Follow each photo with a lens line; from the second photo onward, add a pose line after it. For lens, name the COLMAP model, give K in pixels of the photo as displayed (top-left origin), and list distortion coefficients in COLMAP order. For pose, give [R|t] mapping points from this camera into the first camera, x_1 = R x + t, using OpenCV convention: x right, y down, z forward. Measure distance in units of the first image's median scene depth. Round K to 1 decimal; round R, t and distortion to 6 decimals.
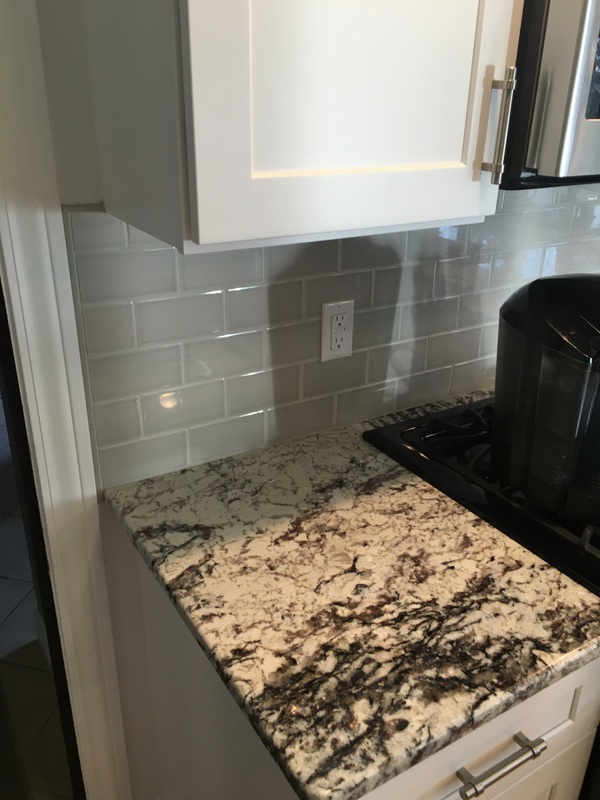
lens RADIAL K [[675.2, 0, 300.0], [0, 675.2, 400.0], [0, 0, 1]] dist [0.079856, -0.109985]
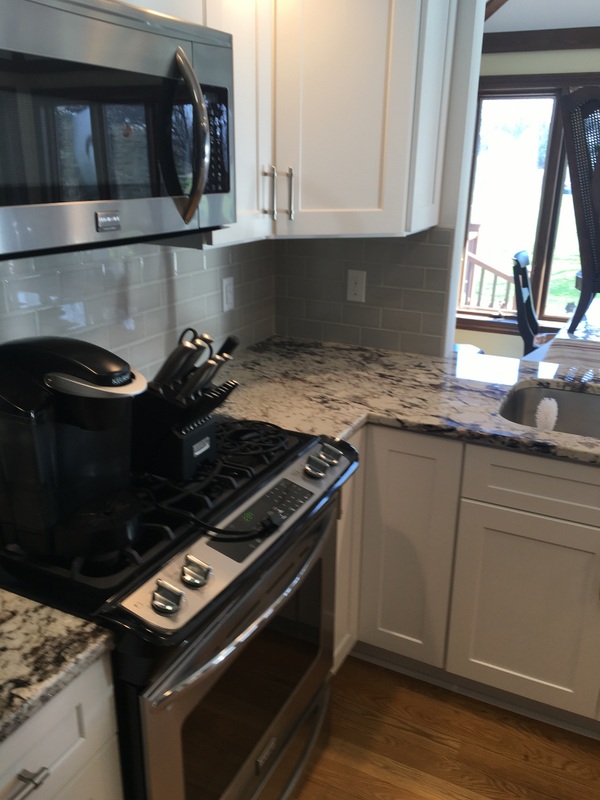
lens RADIAL K [[675.2, 0, 300.0], [0, 675.2, 400.0], [0, 0, 1]] dist [0.079856, -0.109985]
pose [[0.854288, -0.175752, 0.489186, 0.260608], [0.212072, 0.977063, -0.019318, 0.034070], [-0.474570, 0.120246, 0.871966, -0.193518]]
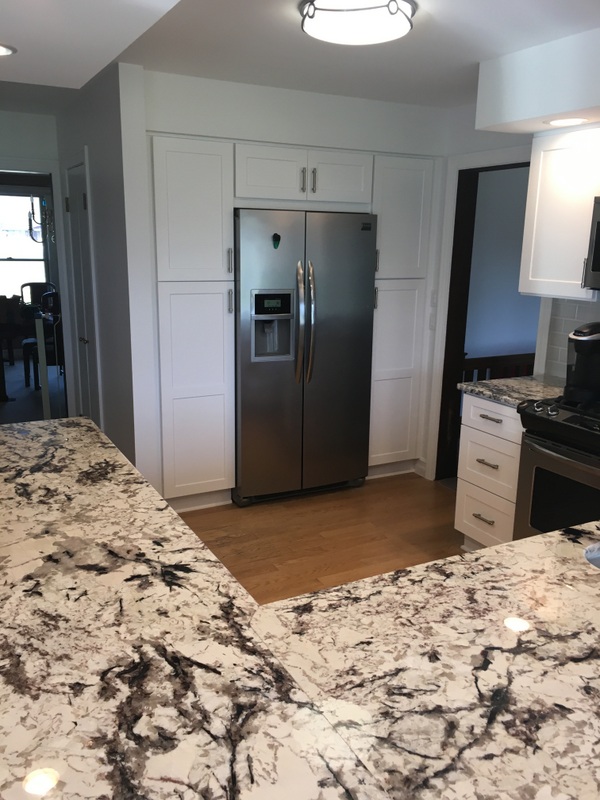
lens RADIAL K [[675.2, 0, 300.0], [0, 675.2, 400.0], [0, 0, 1]] dist [0.079856, -0.109985]
pose [[-0.060668, 0.213185, -0.975126, 3.816895], [-0.429598, 0.876238, 0.218294, 0.042155], [0.900980, 0.432156, 0.038424, -0.189789]]
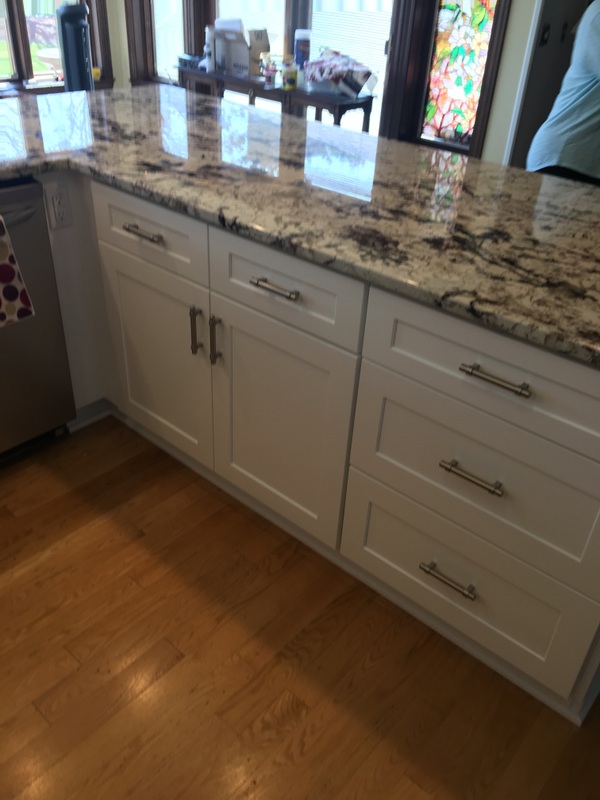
lens RADIAL K [[675.2, 0, 300.0], [0, 675.2, 400.0], [0, 0, 1]] dist [0.079856, -0.109985]
pose [[-0.299299, -0.547483, 0.781462, 0.342396], [0.337686, 0.705221, 0.623403, 0.268782], [-0.892406, 0.450472, -0.026194, -0.251404]]
